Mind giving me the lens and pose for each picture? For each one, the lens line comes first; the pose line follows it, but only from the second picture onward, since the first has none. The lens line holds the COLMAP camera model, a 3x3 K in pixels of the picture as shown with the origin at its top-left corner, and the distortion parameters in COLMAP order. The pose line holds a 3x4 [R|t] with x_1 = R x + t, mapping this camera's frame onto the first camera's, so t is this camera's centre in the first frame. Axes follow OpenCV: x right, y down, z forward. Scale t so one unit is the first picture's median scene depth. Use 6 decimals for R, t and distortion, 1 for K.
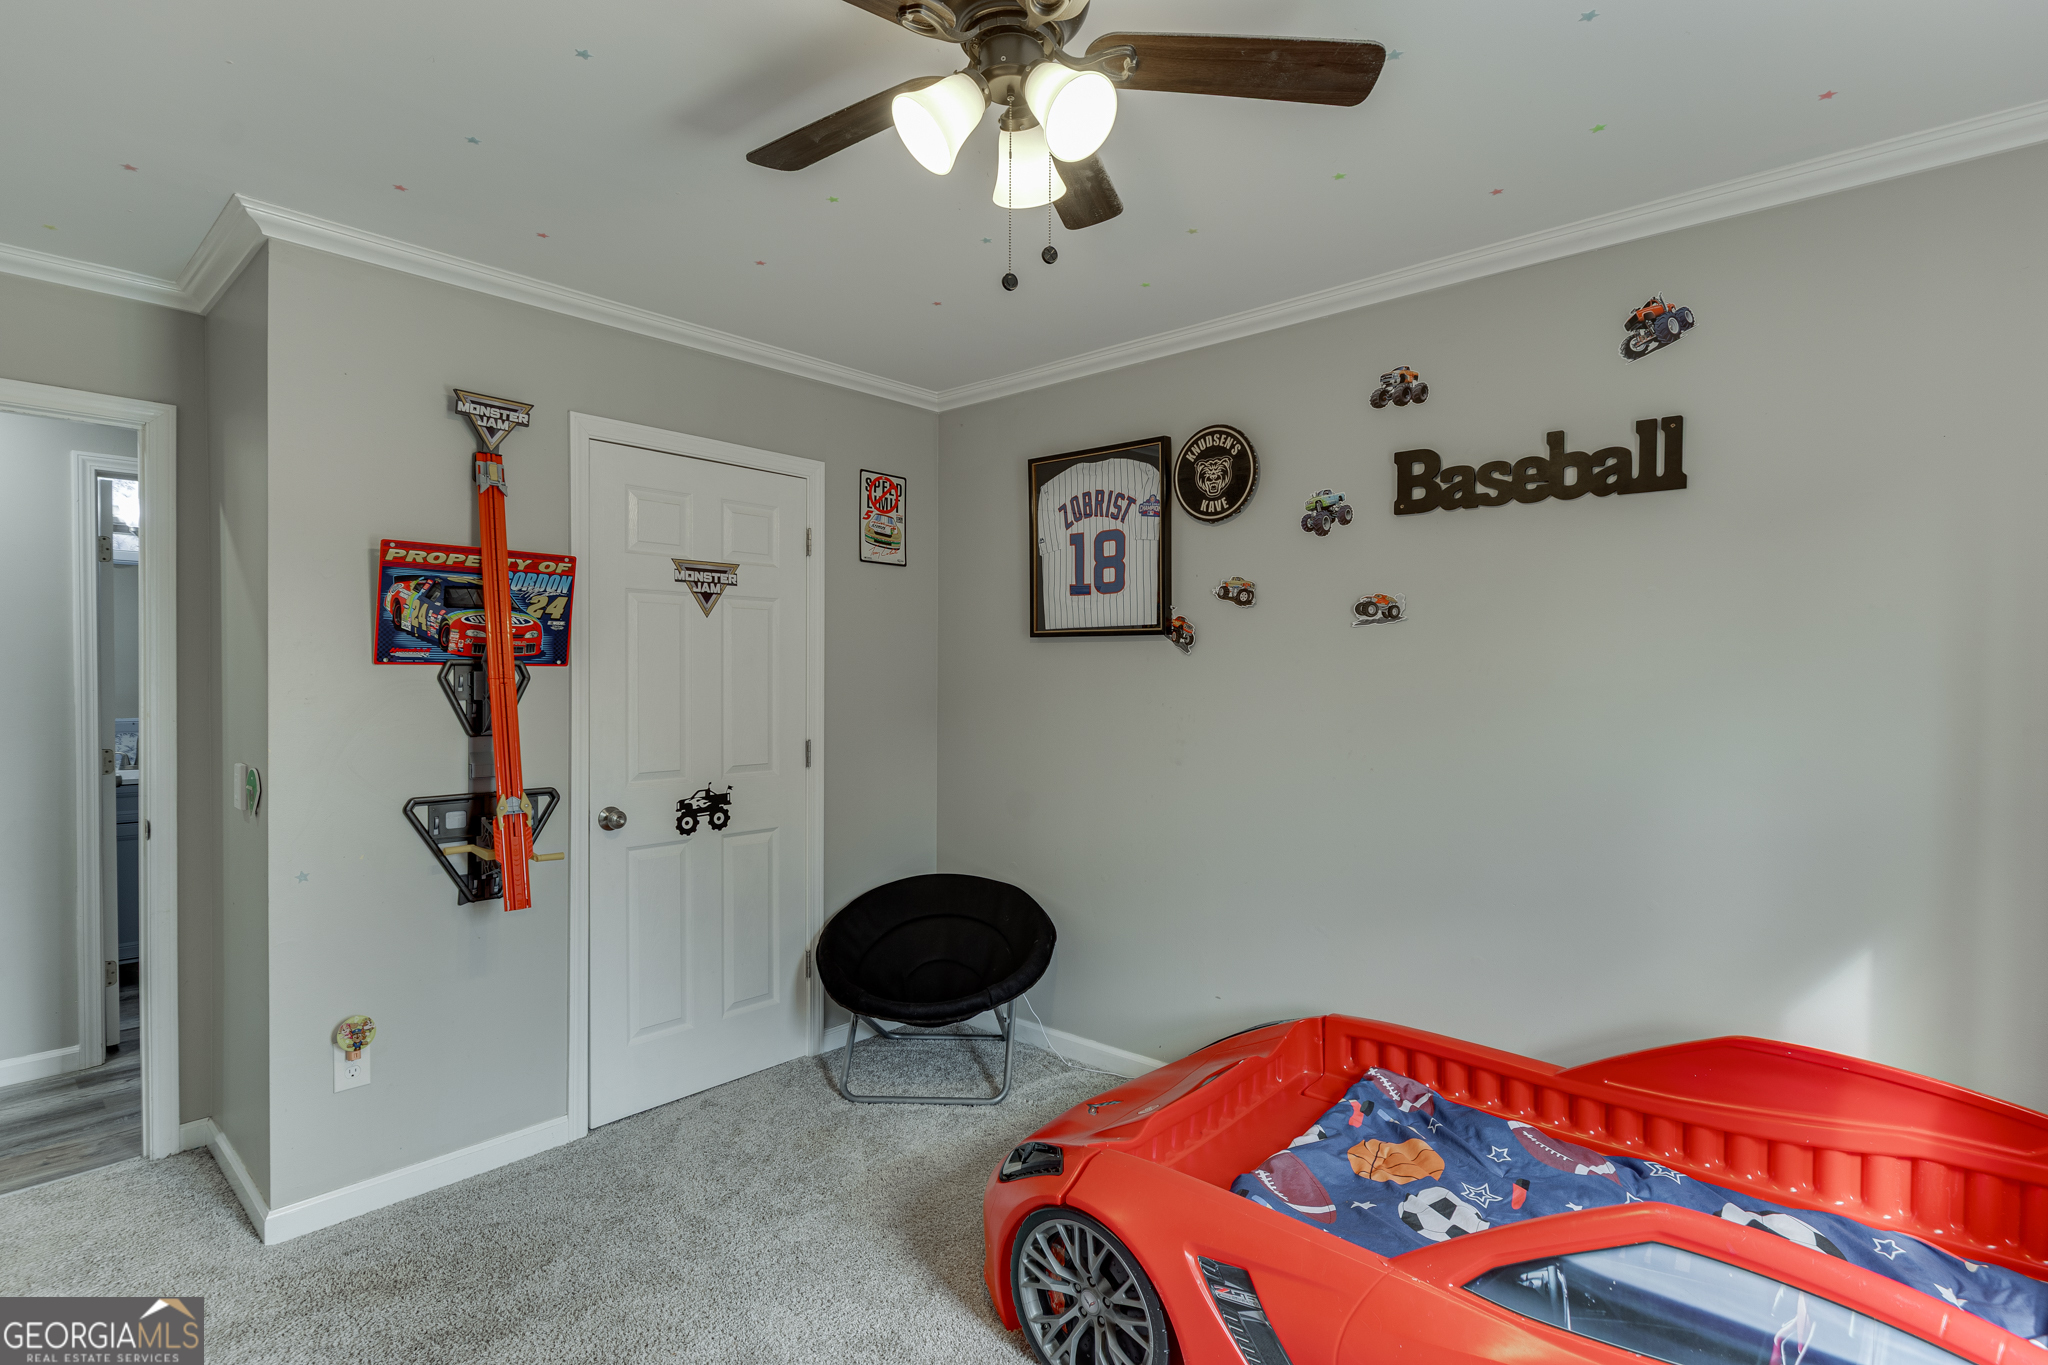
lens RADIAL K [[982.1, 0, 1037.3], [0, 982.1, 680.4], [0, 0, 1]] dist [-0.000785, -0.000225]
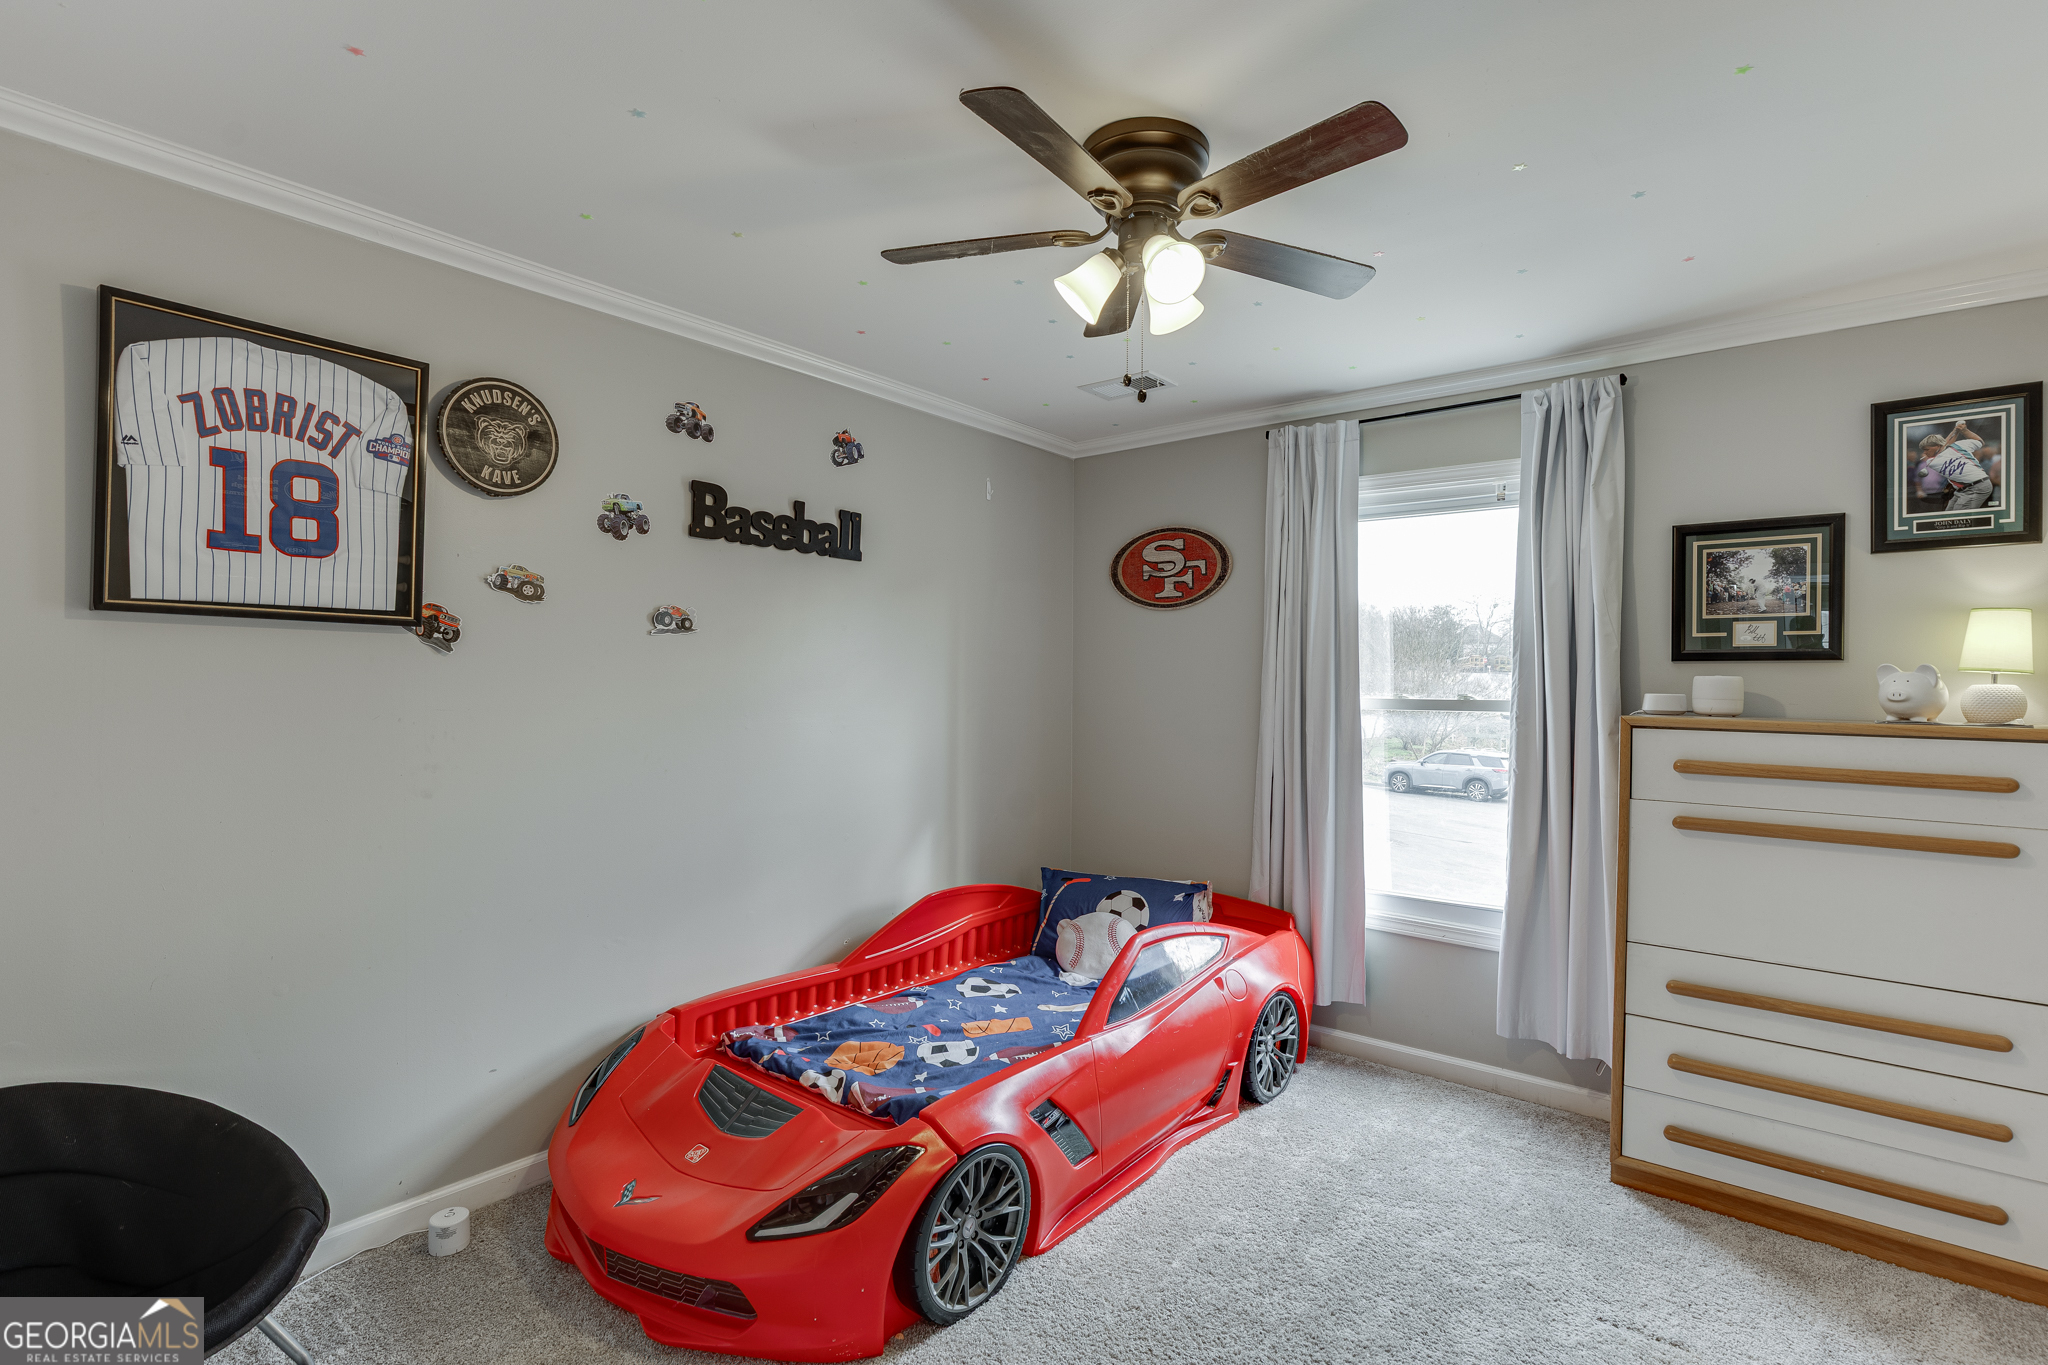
lens RADIAL K [[982.1, 0, 1037.3], [0, 982.1, 680.4], [0, 0, 1]] dist [-0.000785, -0.000225]
pose [[-0.030299, 0.000617, 0.999541, -0.665253], [-0.003220, 0.999995, -0.000715, -0.006594], [-0.999536, -0.003240, -0.030297, 0.575468]]
